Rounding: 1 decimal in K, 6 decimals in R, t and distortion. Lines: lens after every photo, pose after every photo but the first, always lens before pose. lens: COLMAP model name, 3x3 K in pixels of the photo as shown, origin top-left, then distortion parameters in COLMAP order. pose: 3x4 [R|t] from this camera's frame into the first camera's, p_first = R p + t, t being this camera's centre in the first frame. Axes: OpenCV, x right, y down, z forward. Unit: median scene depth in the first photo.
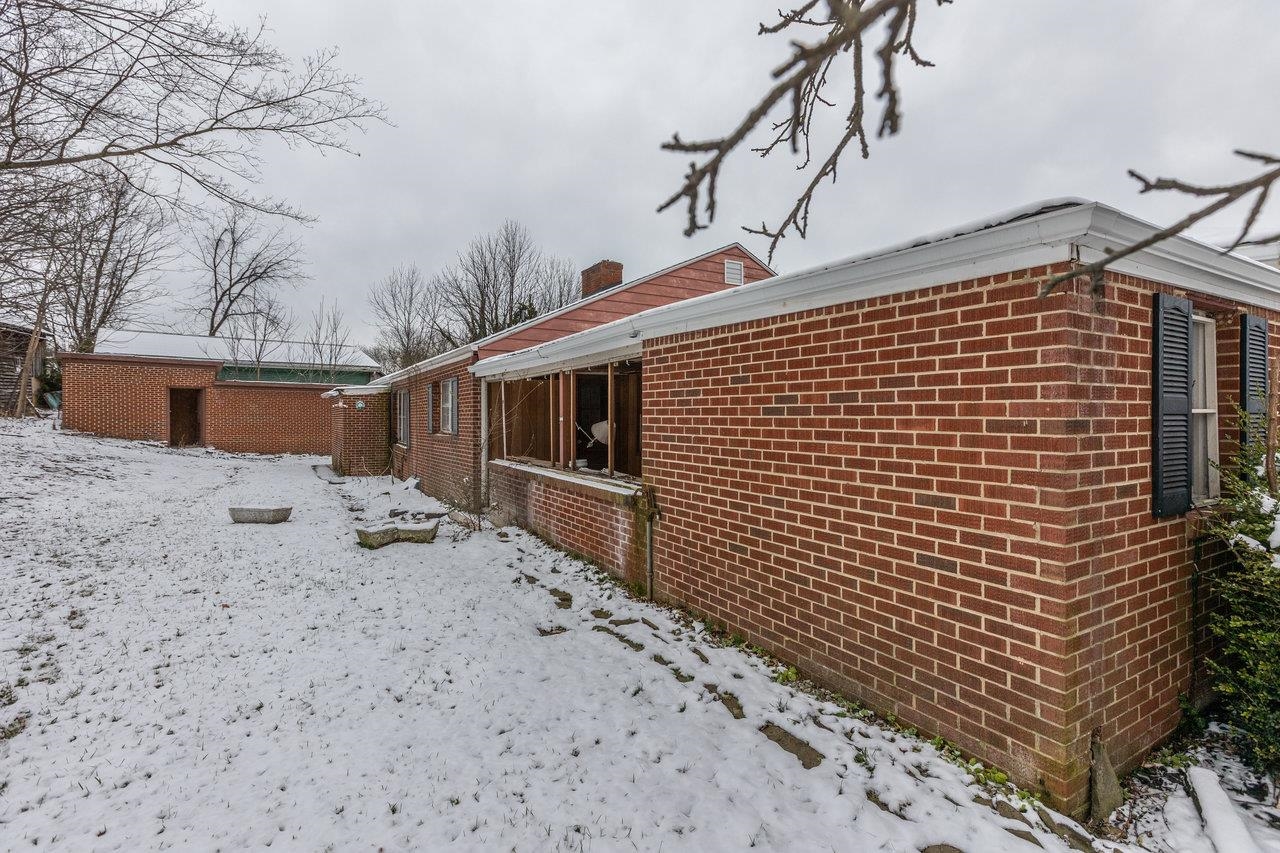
lens RADIAL K [[575.7, 0, 640.7], [0, 575.7, 421.9], [0, 0, 1]] dist [0.002916, -0.000294]
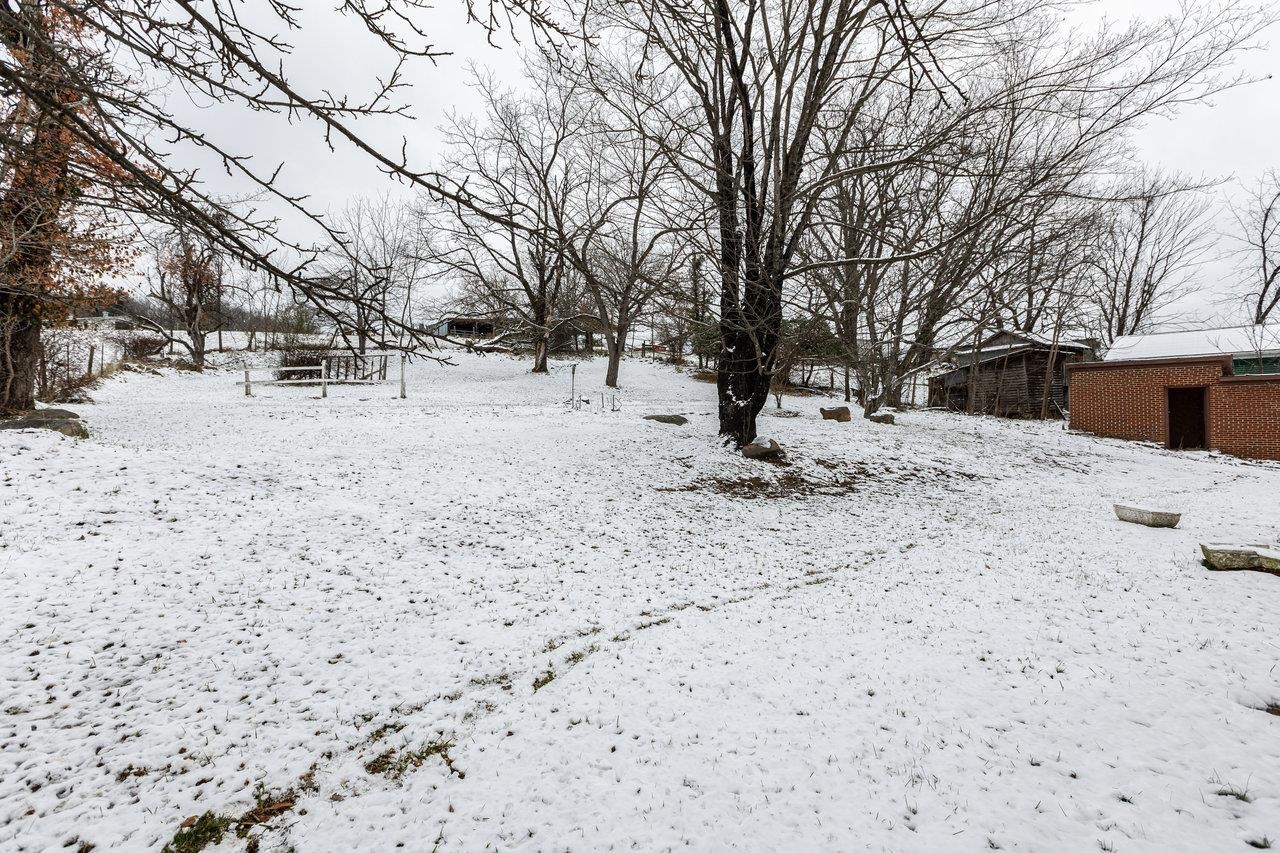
lens RADIAL K [[575.7, 0, 639.0], [0, 575.7, 425.1], [0, 0, 1]] dist [0.002916, -0.000294]
pose [[0.069124, -0.001214, -0.997607, 0.102327], [0.000589, 0.999999, -0.001176, 0.004460], [0.997608, -0.000506, 0.069125, 0.040643]]
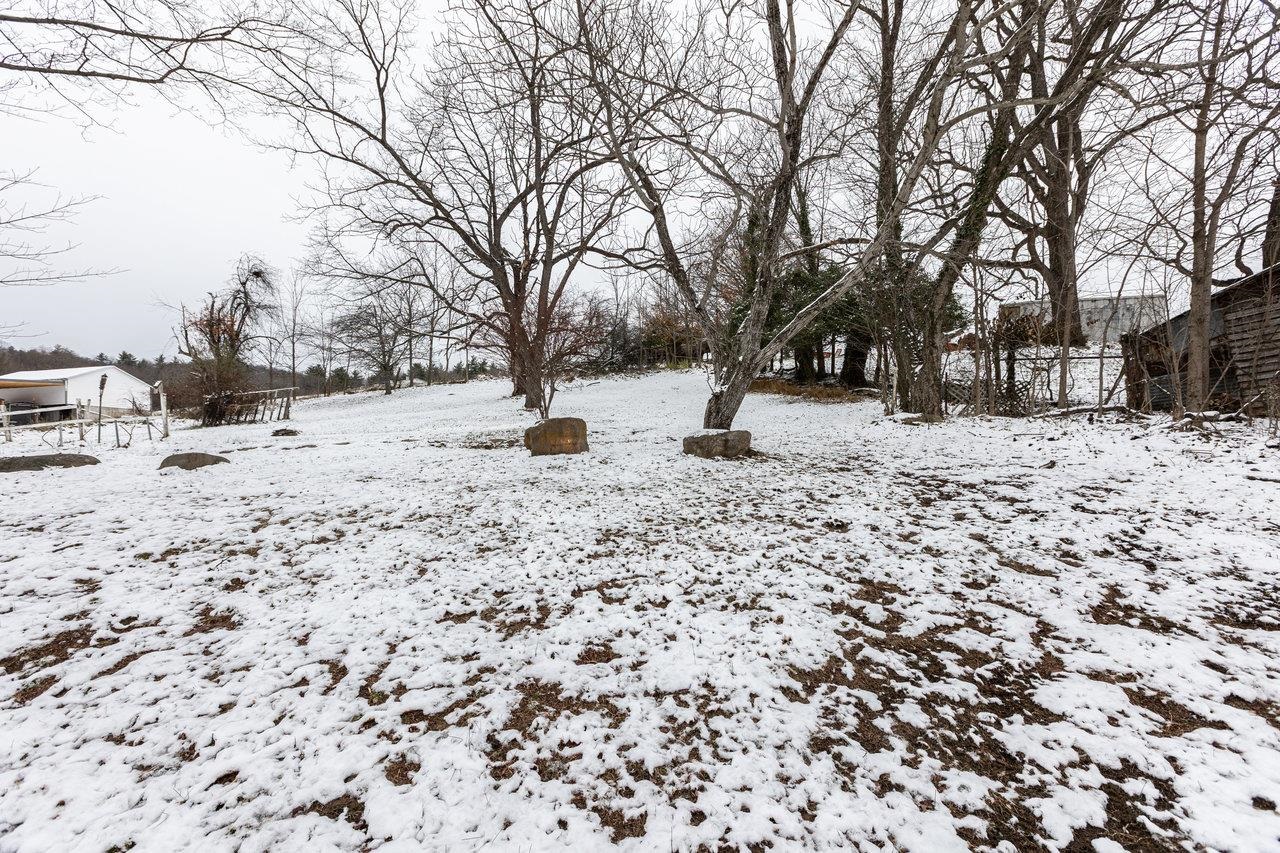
lens RADIAL K [[575.7, 0, 637.2], [0, 575.7, 423.2], [0, 0, 1]] dist [0.002916, -0.000294]
pose [[-0.448388, -0.047783, -0.892561, -0.559810], [0.024709, 0.997526, -0.065816, 0.002272], [0.893498, -0.051565, -0.446097, 0.722061]]
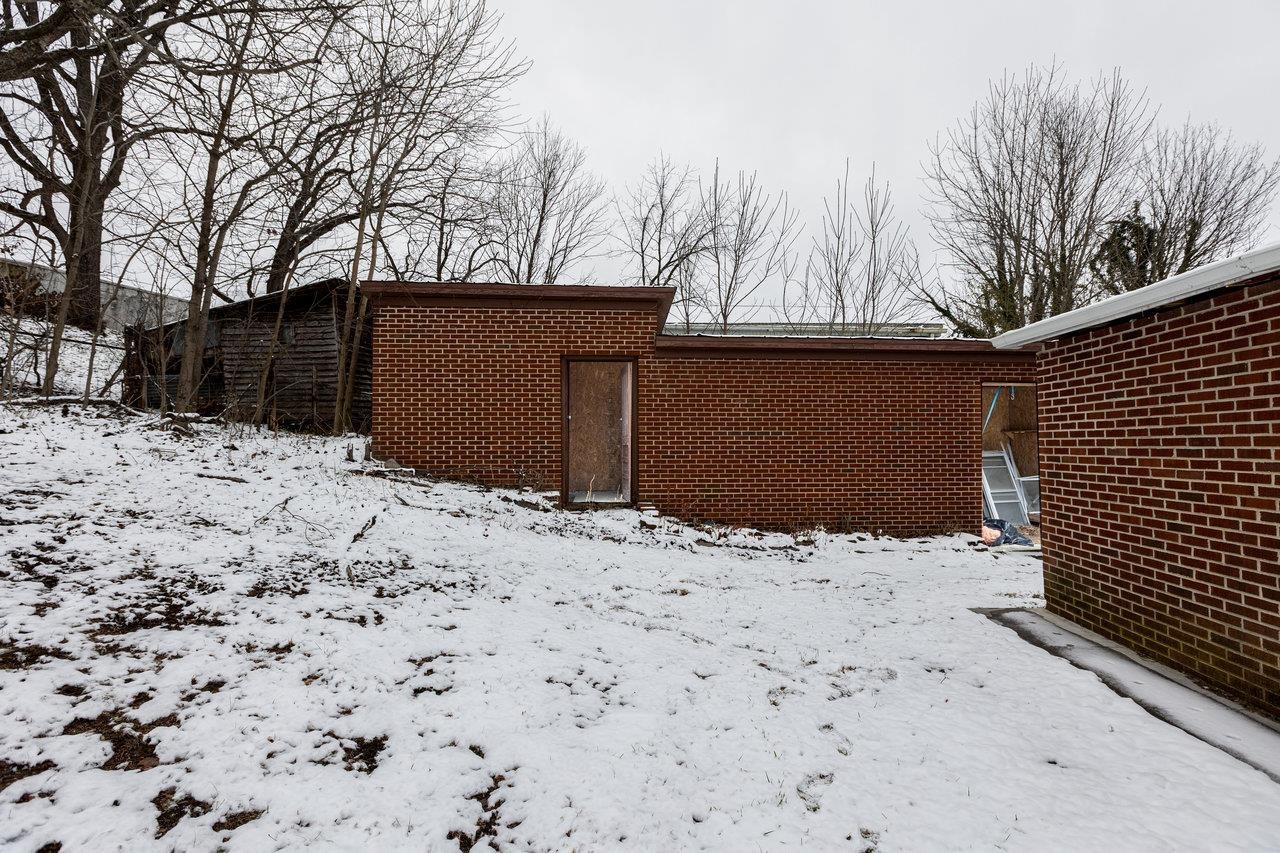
lens RADIAL K [[575.7, 0, 635.7], [0, 575.7, 428.0], [0, 0, 1]] dist [0.002916, -0.000294]
pose [[0.802173, -0.019138, -0.596784, -0.577120], [0.000530, 0.999509, -0.031342, 0.002276], [0.597091, 0.024825, 0.801789, 0.755952]]
